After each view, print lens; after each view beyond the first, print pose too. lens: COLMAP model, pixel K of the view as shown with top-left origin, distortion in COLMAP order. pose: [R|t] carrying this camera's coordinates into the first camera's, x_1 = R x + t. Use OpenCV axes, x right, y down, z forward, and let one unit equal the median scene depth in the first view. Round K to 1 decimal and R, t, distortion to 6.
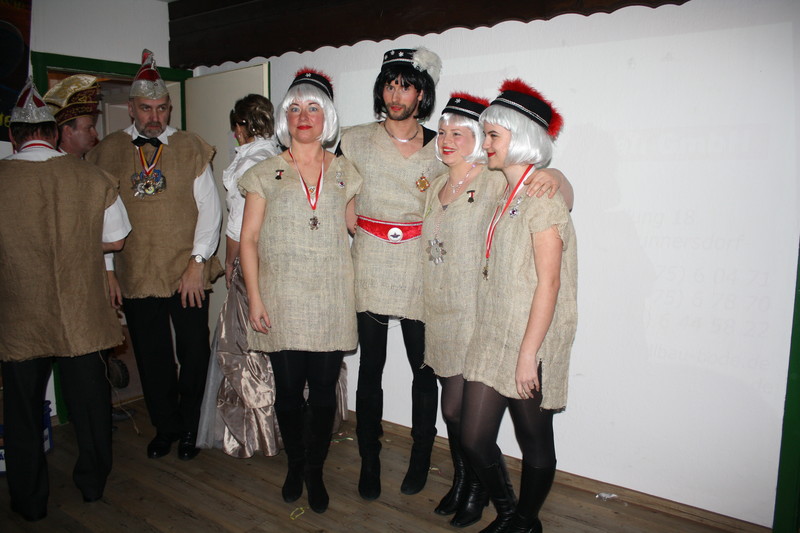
lens RADIAL K [[675.1, 0, 400.0], [0, 675.1, 266.5], [0, 0, 1]] dist [-0.170165, 0.153450]
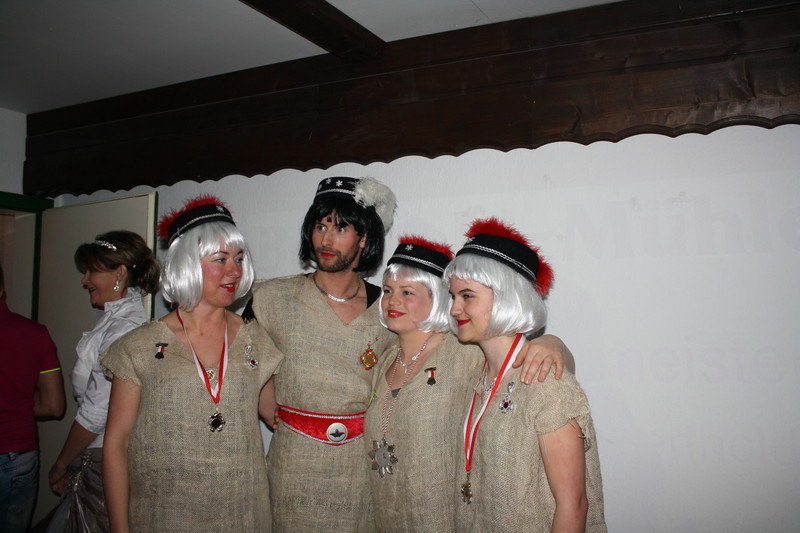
lens RADIAL K [[675.1, 0, 400.0], [0, 675.1, 266.5], [0, 0, 1]] dist [-0.170165, 0.153450]
pose [[0.984246, 0.019935, 0.175677, -0.060323], [0.017825, 0.977373, -0.210773, -0.069727], [-0.175903, 0.210583, 0.961620, 0.285440]]
